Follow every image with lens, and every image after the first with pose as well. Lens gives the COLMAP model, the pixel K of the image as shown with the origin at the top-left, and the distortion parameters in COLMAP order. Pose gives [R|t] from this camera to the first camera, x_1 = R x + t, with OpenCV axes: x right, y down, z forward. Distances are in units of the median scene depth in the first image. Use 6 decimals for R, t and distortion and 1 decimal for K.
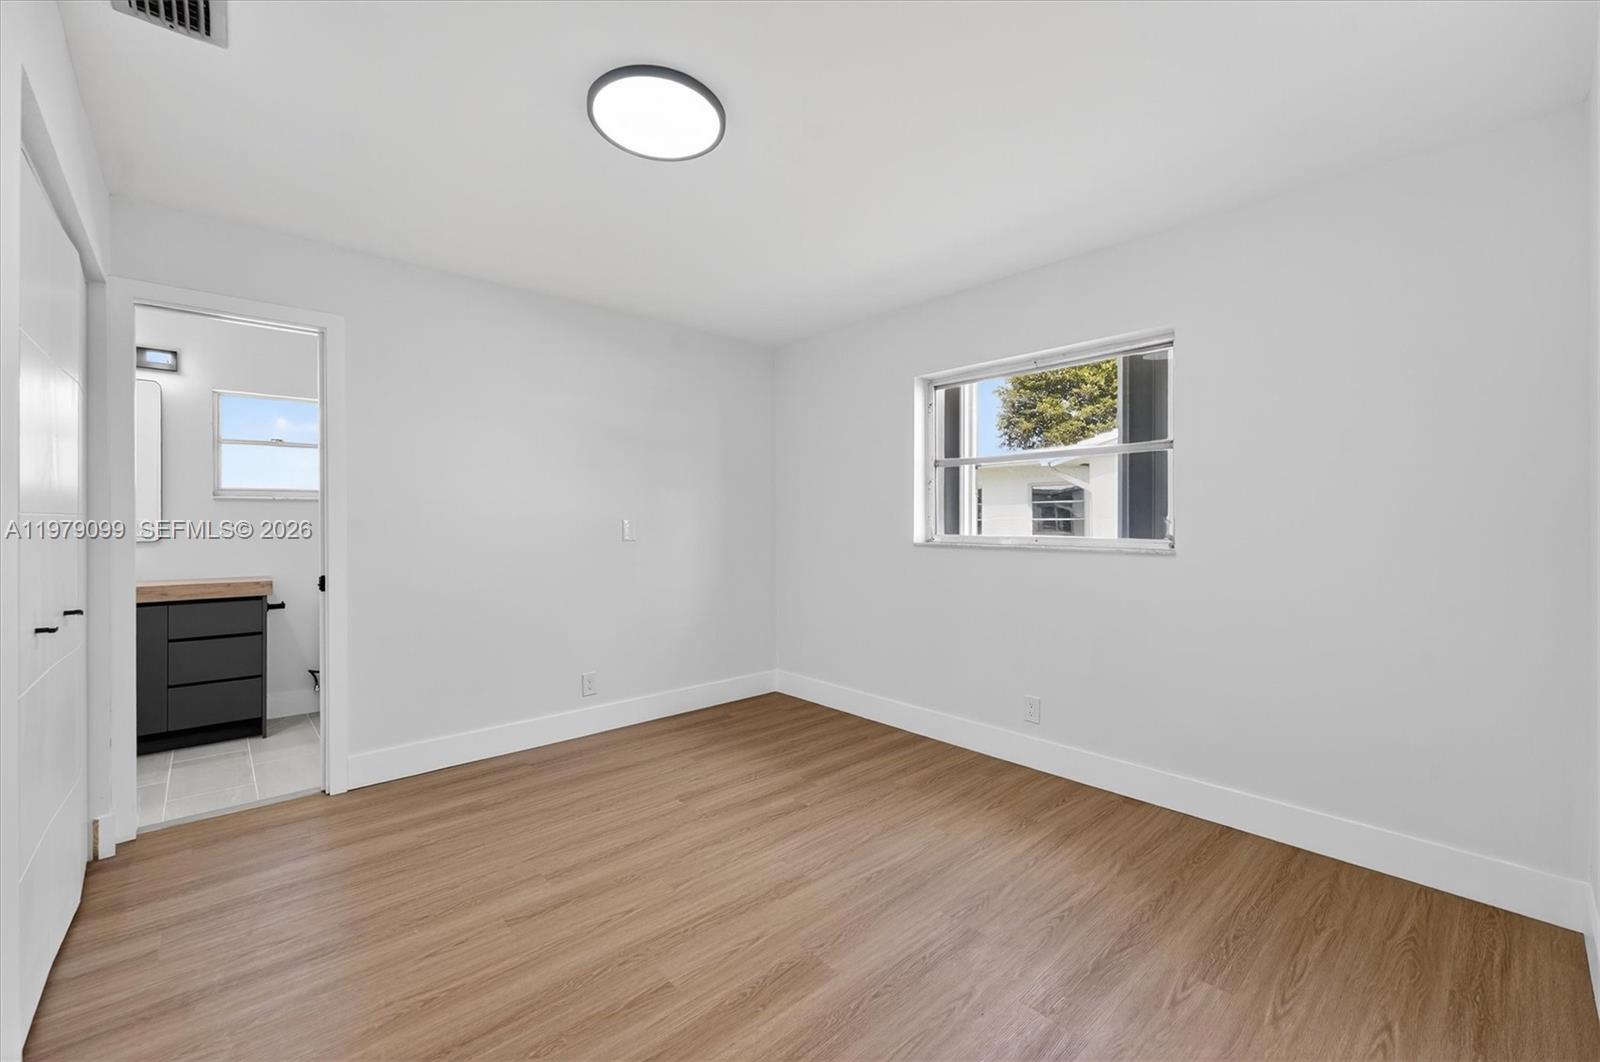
lens RADIAL K [[649.7, 0, 780.3], [0, 649.7, 529.6], [0, 0, 1]] dist [0.001385, 0.000022]
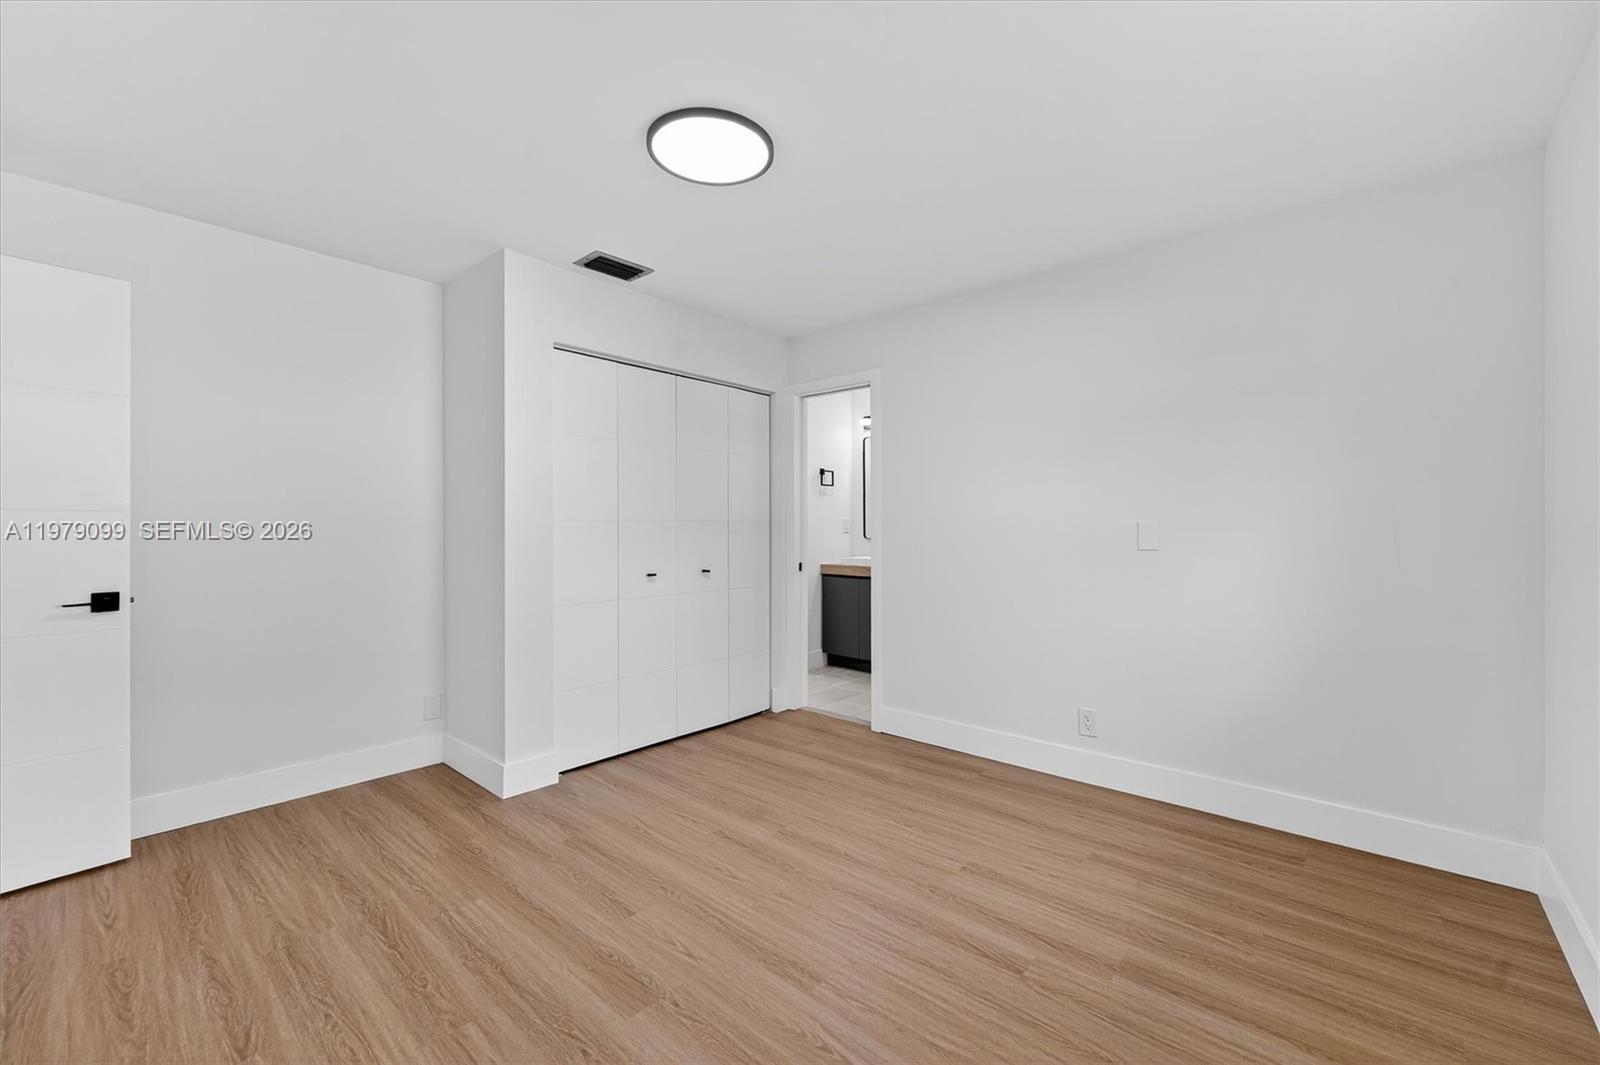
lens RADIAL K [[649.7, 0, 780.3], [0, 649.7, 531.1], [0, 0, 1]] dist [0.001385, 0.000022]
pose [[0.124690, 0.009350, -0.992152, 0.611155], [-0.012398, 0.999892, 0.007865, -0.006665], [0.992118, 0.011320, 0.124792, 0.658427]]
